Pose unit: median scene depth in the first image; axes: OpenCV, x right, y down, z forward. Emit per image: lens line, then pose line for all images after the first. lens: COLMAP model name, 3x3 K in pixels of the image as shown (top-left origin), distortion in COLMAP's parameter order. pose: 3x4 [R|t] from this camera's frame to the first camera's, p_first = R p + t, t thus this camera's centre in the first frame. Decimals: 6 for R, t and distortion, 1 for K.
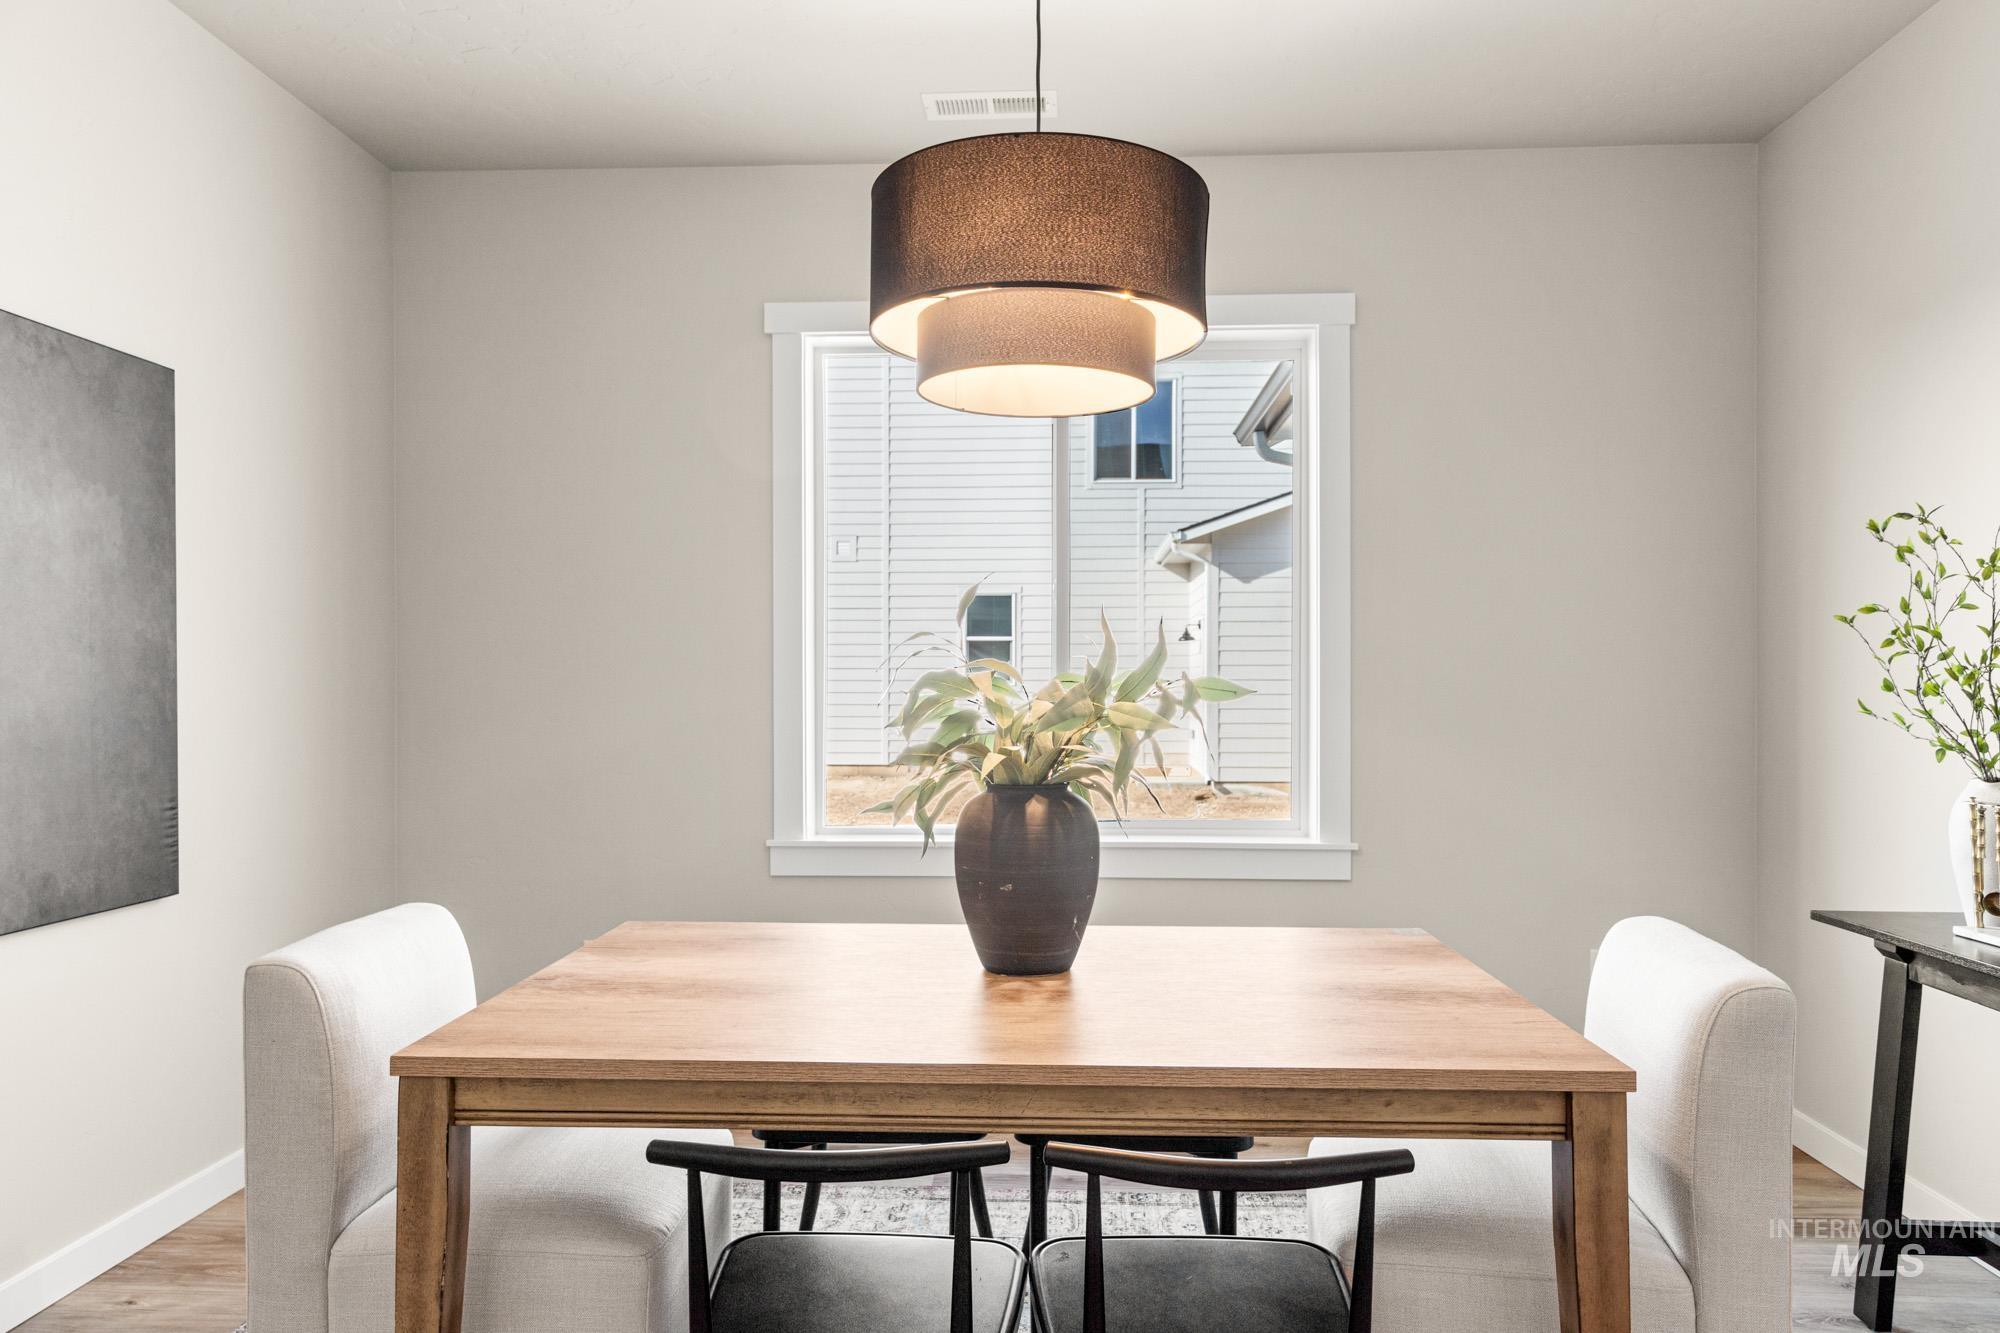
lens RADIAL K [[1300.2, 0, 1000.0], [0, 1300.2, 666.5], [0, 0, 1]] dist [0.000357, 0.000045]
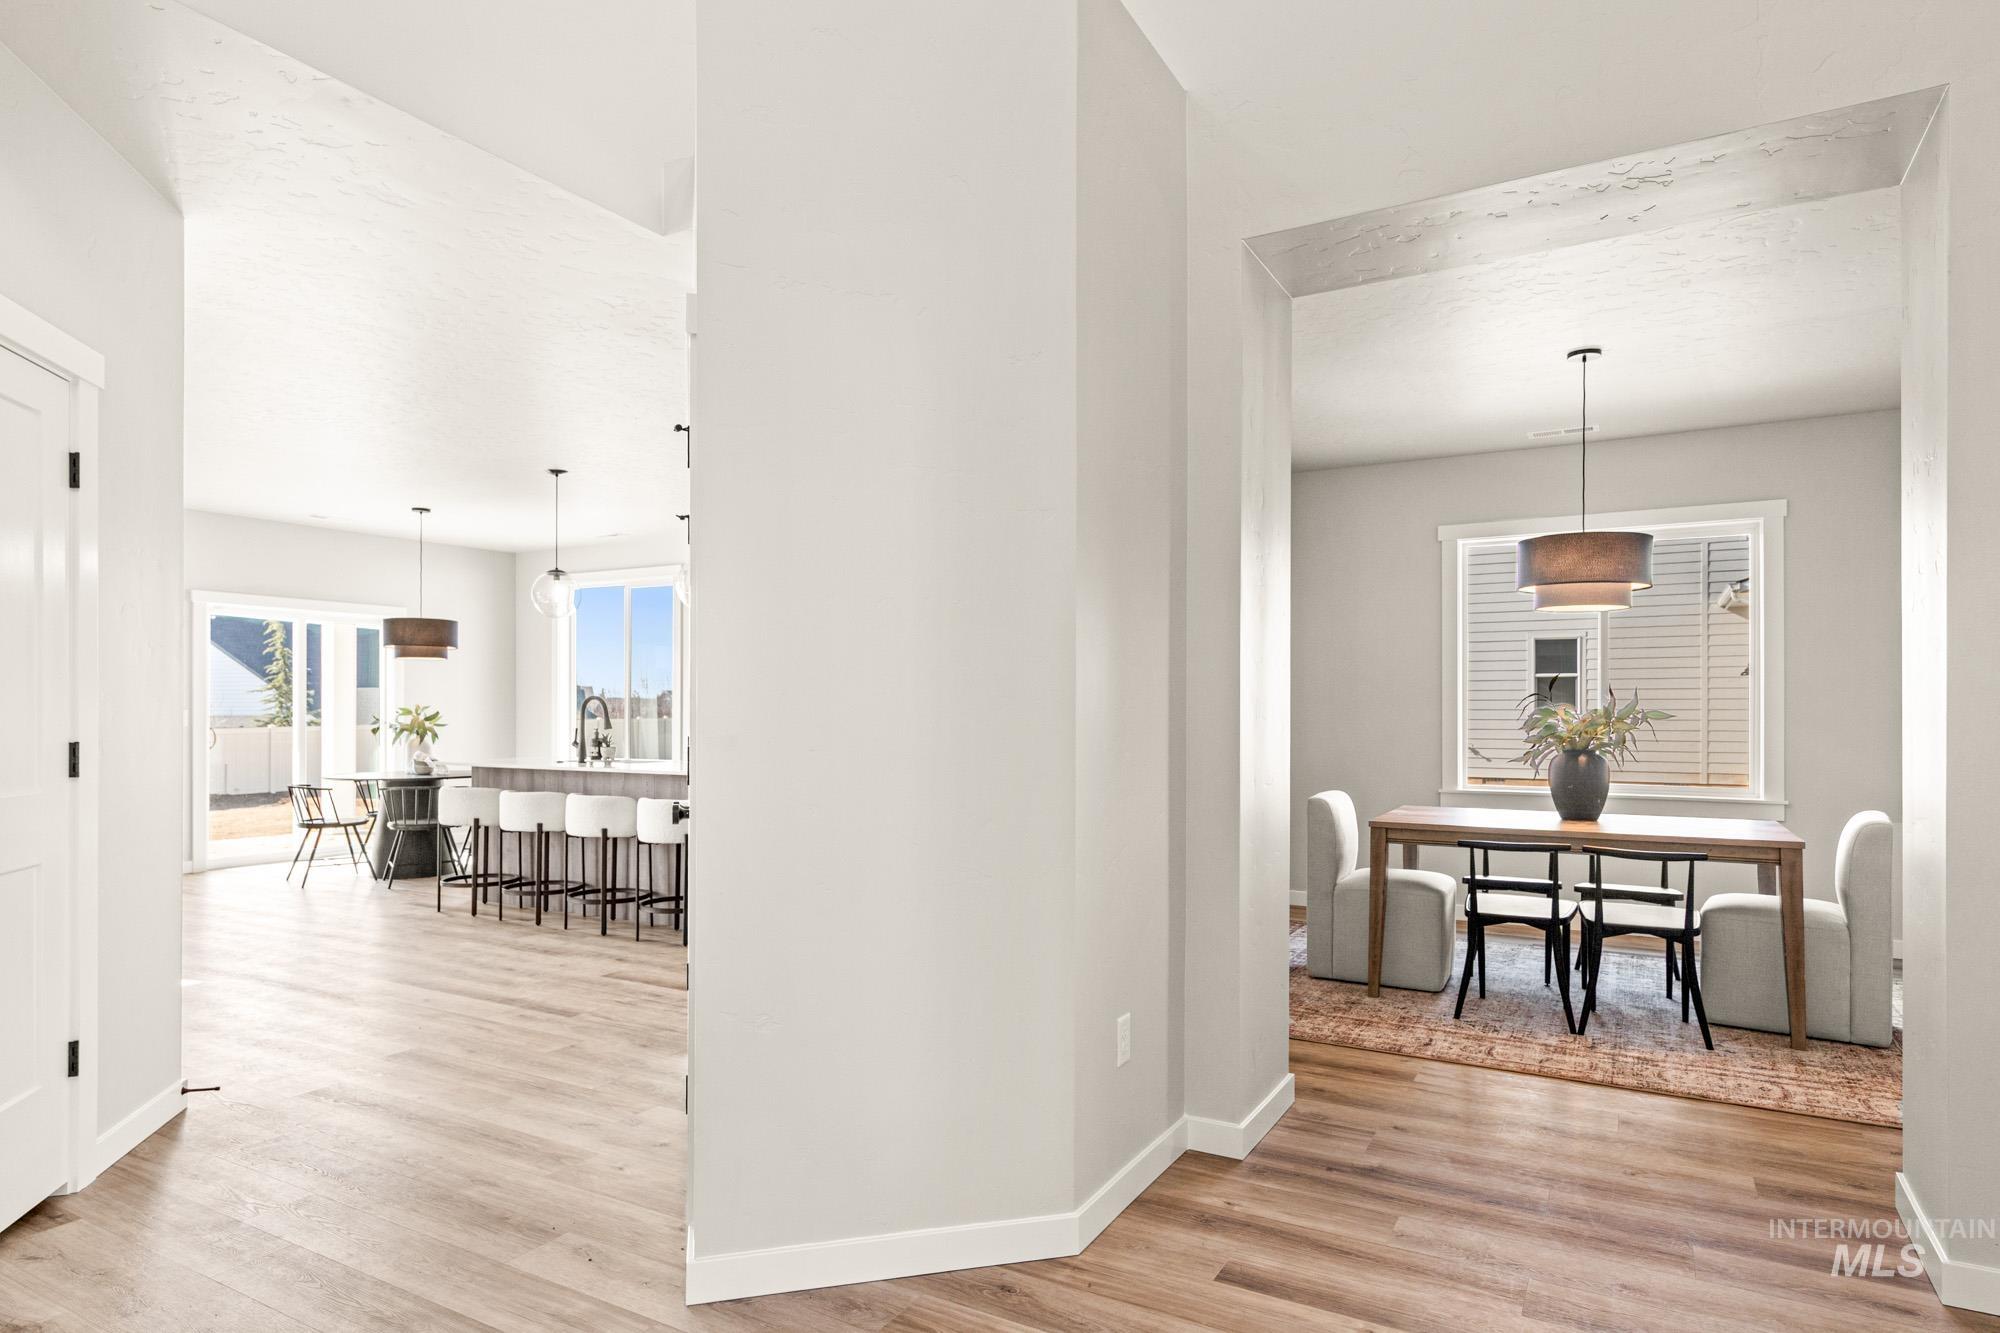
lens RADIAL K [[1131.3, 0, 991.5], [0, 1131.3, 707.1], [0, 0, 1]] dist [0.003502, 0.000590]
pose [[0.892111, 0.000582, -0.451816, -0.005283], [0.003524, 0.999960, 0.008246, -0.022358], [0.451802, -0.008949, 0.892073, -1.600465]]
